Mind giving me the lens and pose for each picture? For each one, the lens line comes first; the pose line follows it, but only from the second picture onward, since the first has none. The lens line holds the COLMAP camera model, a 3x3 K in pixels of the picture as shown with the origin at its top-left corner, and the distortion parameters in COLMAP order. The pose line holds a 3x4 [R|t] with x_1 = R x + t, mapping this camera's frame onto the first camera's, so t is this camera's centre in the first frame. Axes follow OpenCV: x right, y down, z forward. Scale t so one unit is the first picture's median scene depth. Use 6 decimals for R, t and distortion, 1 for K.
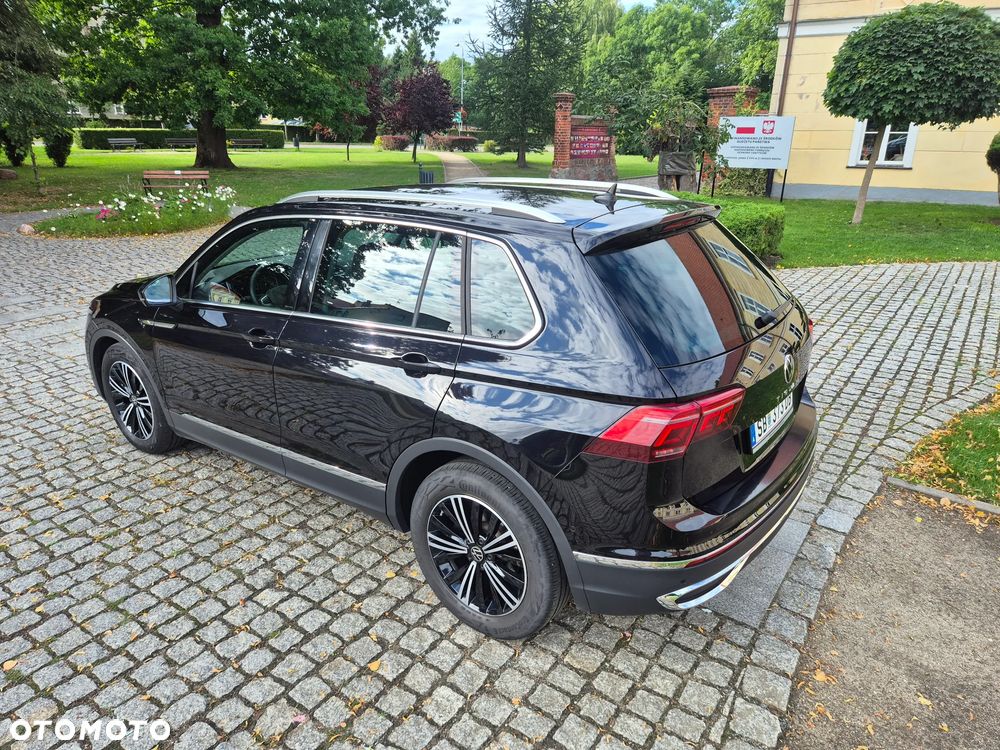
lens RADIAL K [[667.9, 0, 504.5], [0, 667.9, 379.7], [0, 0, 1]] dist [0.067503, -0.056183]
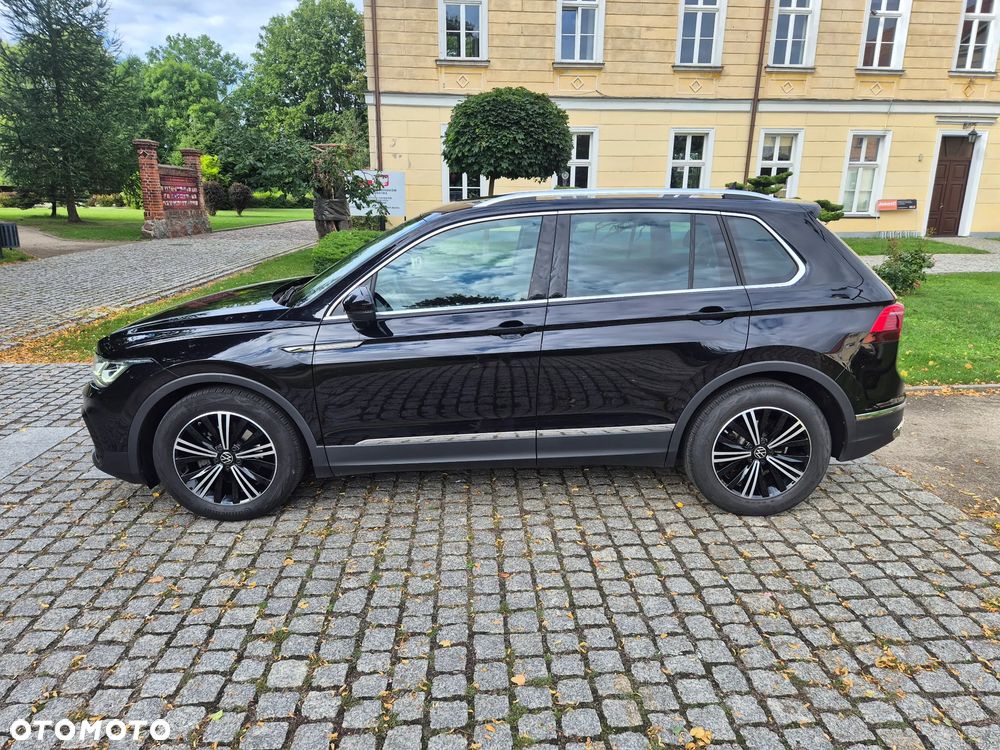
lens RADIAL K [[671.7, 0, 500.0], [0, 671.7, 375.0], [0, 0, 1]] dist [0.071199, -0.044375]
pose [[0.780949, -0.159275, 0.603945, -0.276894], [0.212257, 0.977070, -0.016788, 0.005603], [-0.587423, 0.141302, 0.796849, 0.049413]]
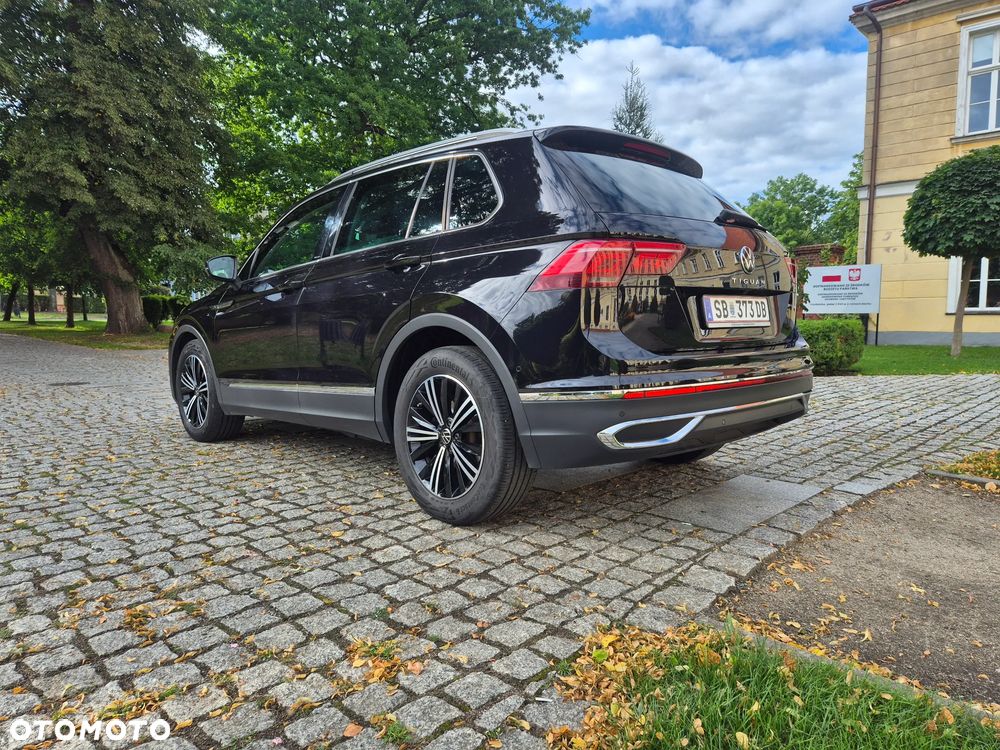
lens RADIAL K [[667.7, 0, 508.1], [0, 667.7, 373.1], [0, 0, 1]] dist [0.063141, -0.053072]
pose [[0.988220, 0.010232, -0.152696, 0.047647], [-0.051500, 0.961806, -0.268845, 0.099403], [0.144113, 0.273542, 0.951003, 0.001617]]
